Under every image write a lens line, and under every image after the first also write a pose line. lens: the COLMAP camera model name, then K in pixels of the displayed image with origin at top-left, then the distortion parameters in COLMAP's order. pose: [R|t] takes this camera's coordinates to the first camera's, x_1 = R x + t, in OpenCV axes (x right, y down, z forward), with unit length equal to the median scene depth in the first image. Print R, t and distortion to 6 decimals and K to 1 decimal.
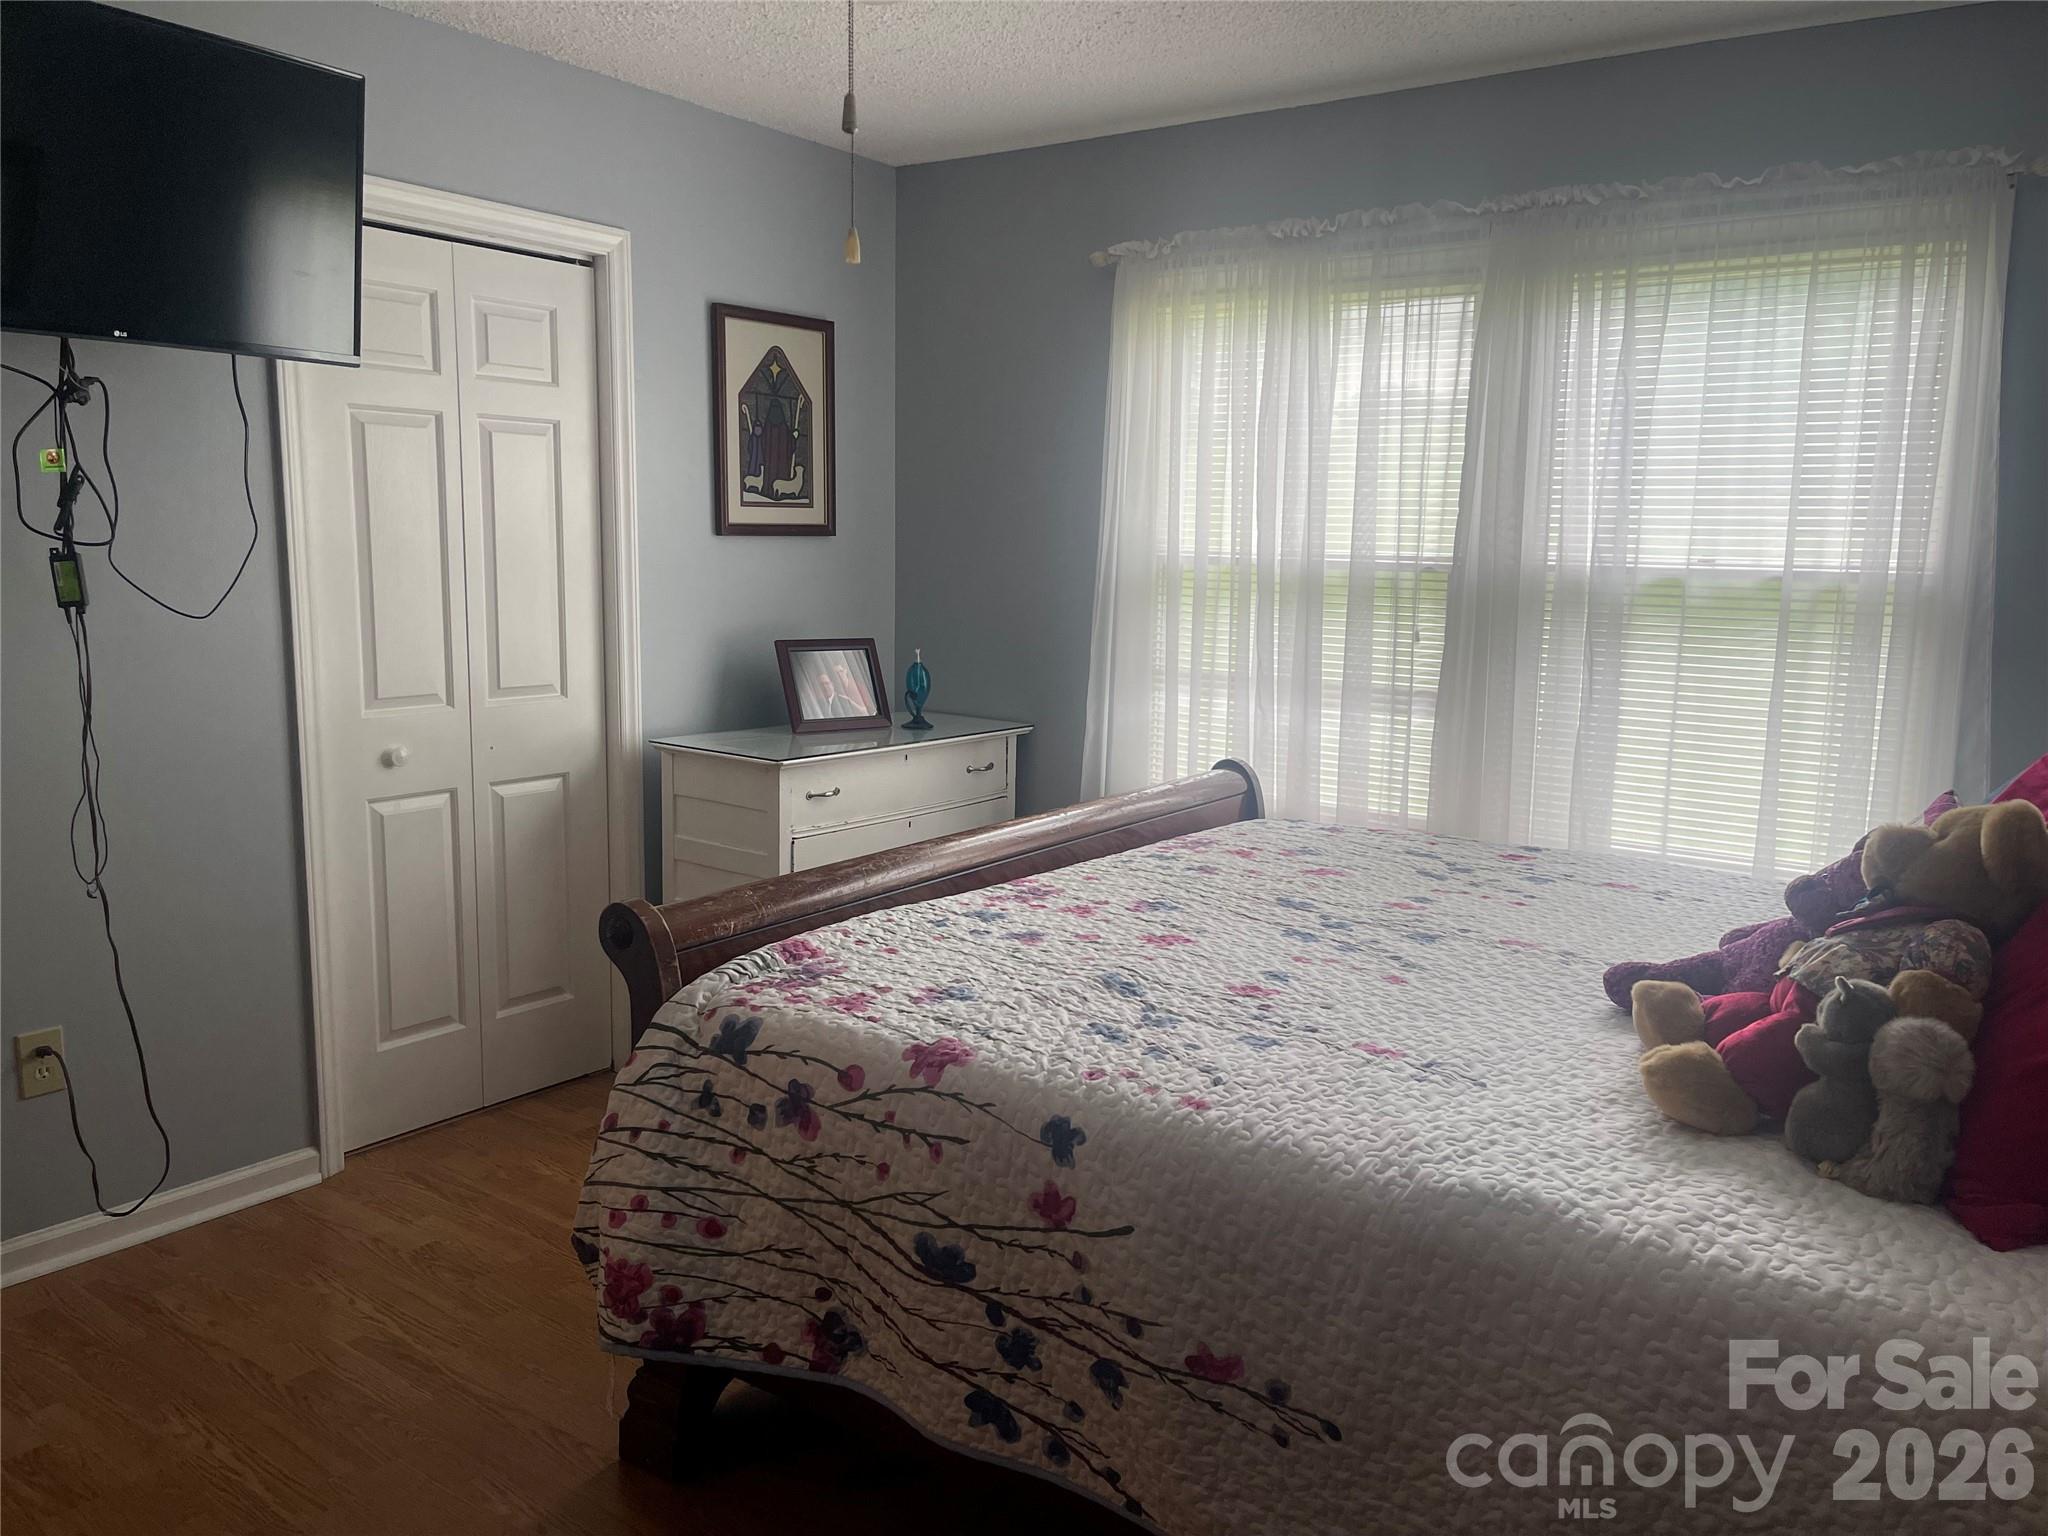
lens RADIAL K [[1555.0, 0, 1024.0], [0, 1555.0, 768.0], [0, 0, 1]] dist [0.002784, -0.001846]
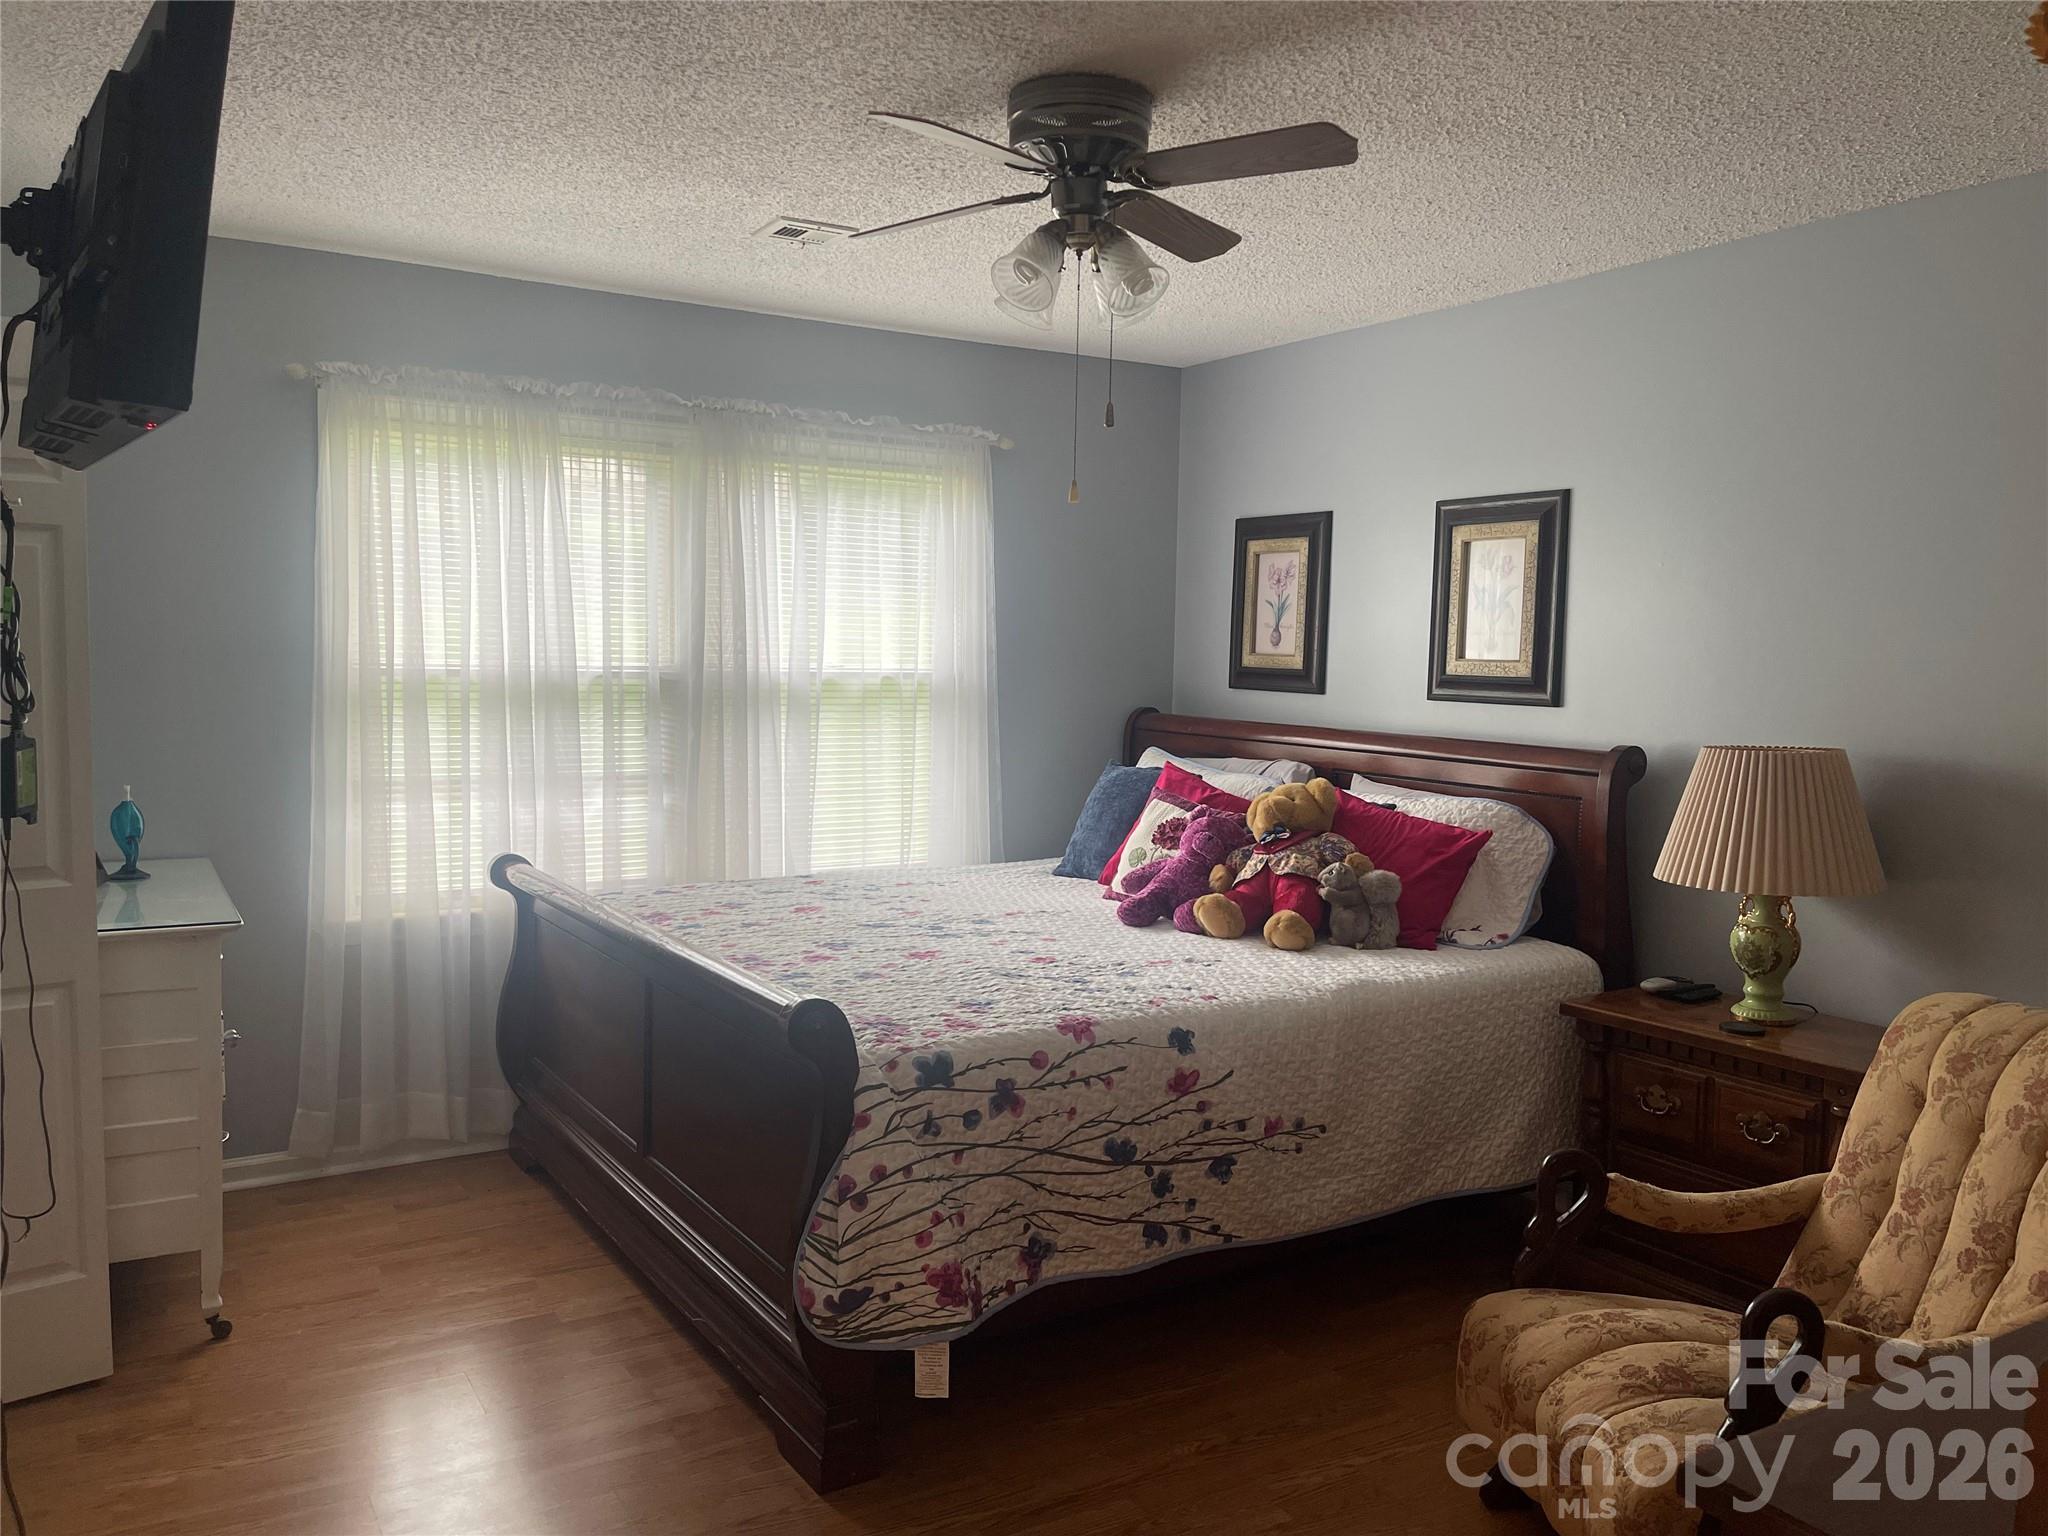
lens RADIAL K [[1555.0, 0, 1024.0], [0, 1555.0, 768.0], [0, 0, 1]] dist [0.002784, -0.001846]
pose [[0.383032, -0.086456, 0.919680, -1.349972], [0.125142, 0.991288, 0.041068, -0.119137], [-0.915219, 0.099361, 0.390515, 0.425108]]
